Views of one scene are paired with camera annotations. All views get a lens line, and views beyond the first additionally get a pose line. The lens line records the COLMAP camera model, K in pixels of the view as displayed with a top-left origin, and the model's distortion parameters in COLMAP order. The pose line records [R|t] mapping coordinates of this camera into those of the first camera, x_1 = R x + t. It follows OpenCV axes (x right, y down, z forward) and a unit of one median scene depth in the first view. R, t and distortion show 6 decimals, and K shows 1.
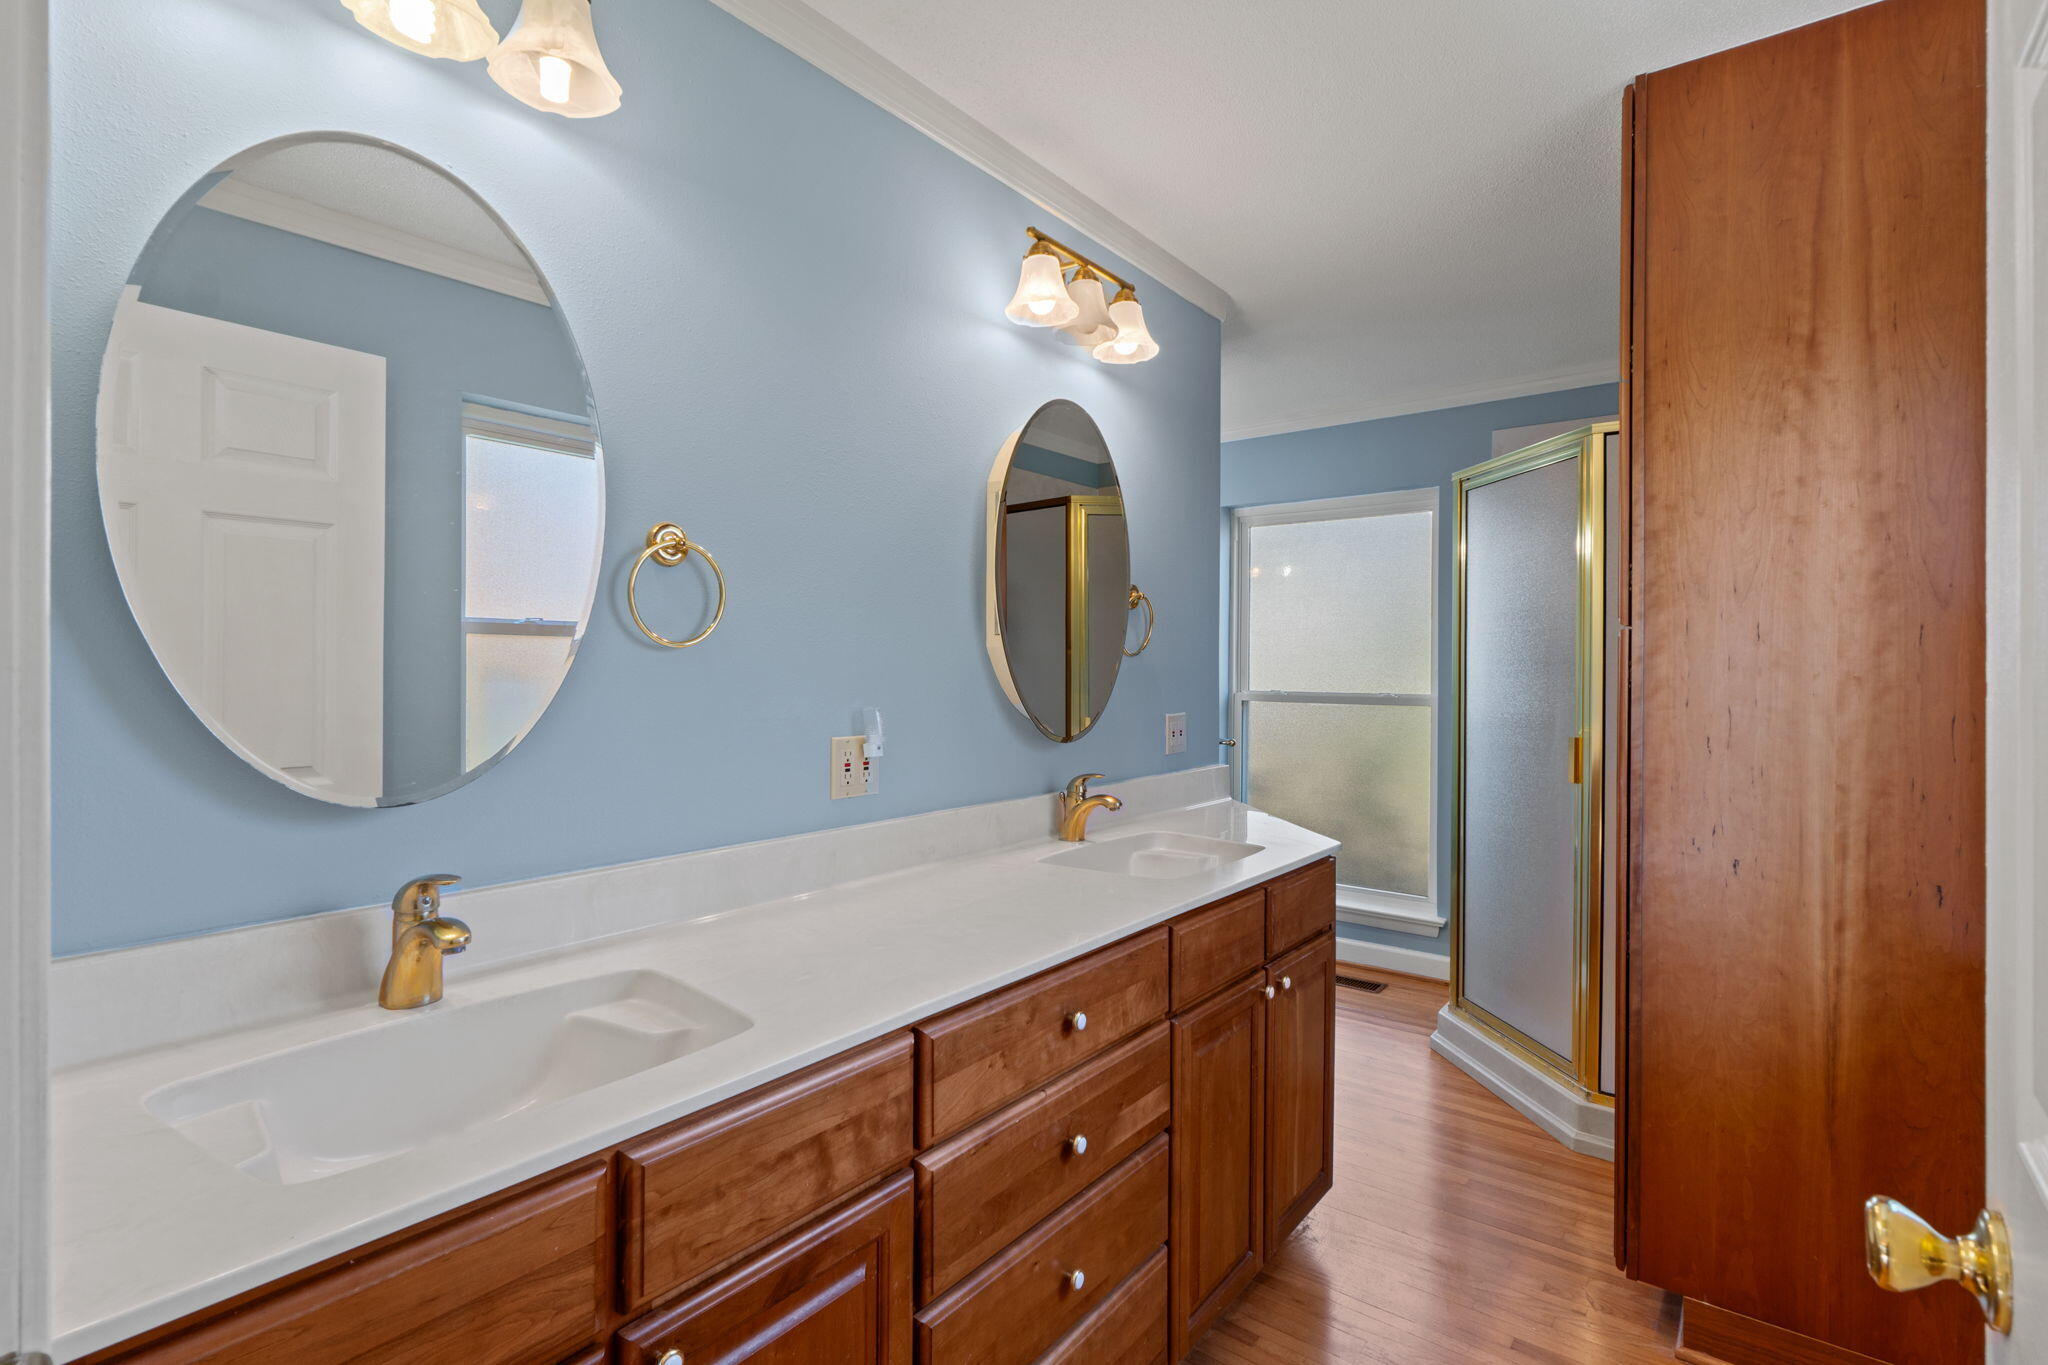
lens RADIAL K [[944.1, 0, 1033.2], [0, 944.1, 681.9], [0, 0, 1]] dist [-0.000087, -0.000459]
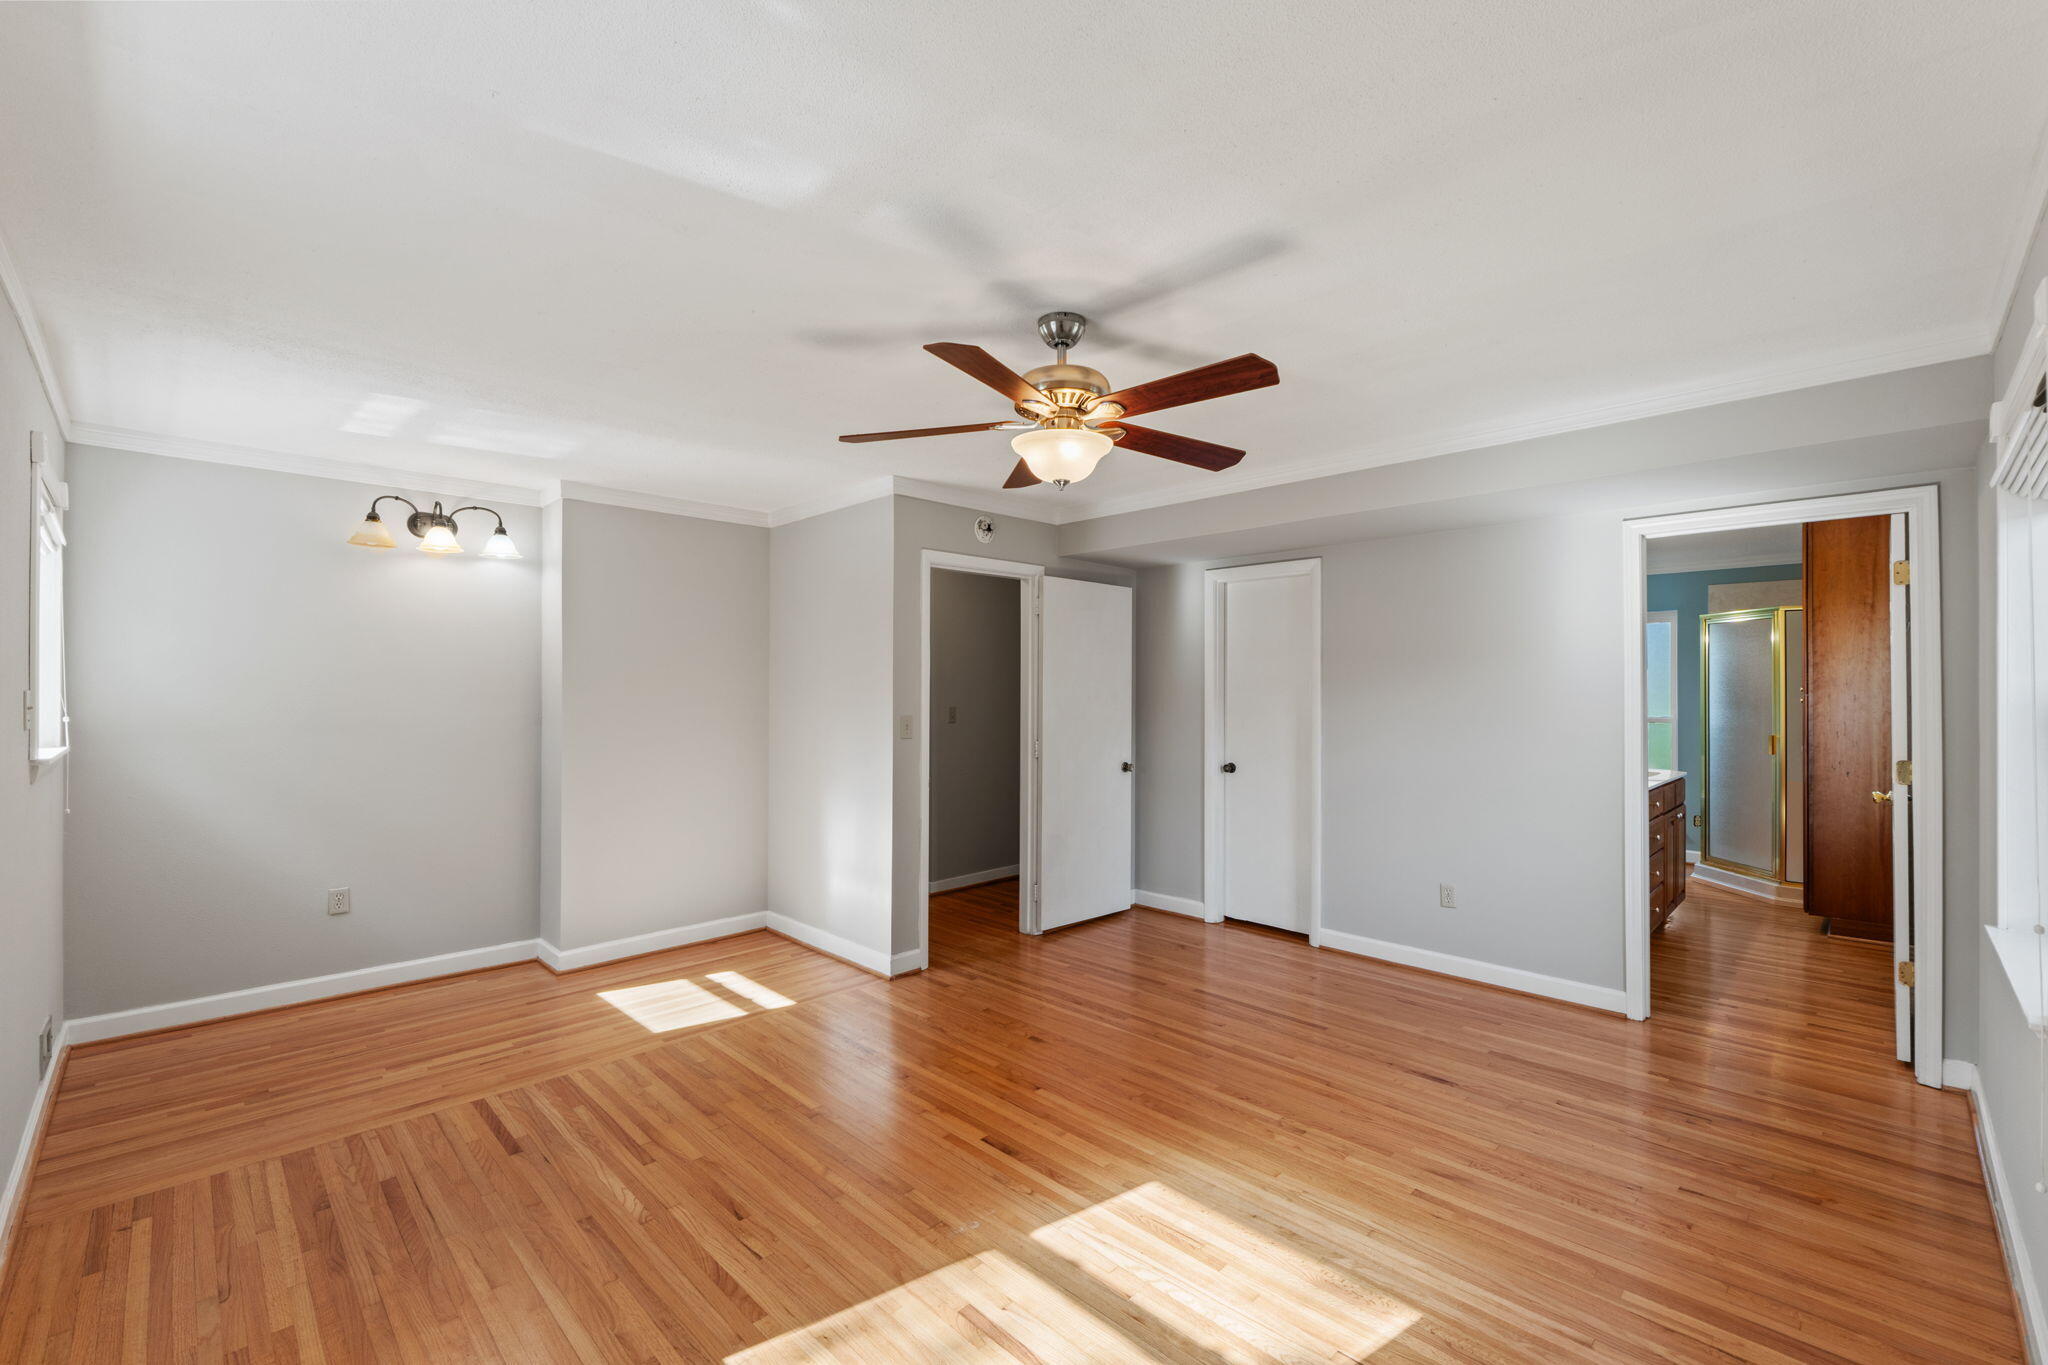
lens RADIAL K [[889.7, 0, 1019.7], [0, 889.7, 686.9], [0, 0, 1]] dist [0.000326, 0.000384]
pose [[0.994995, -0.002469, -0.099889, -1.576153], [0.001493, 0.999950, -0.009851, -0.060707], [0.099909, 0.009652, 0.994950, -2.061415]]
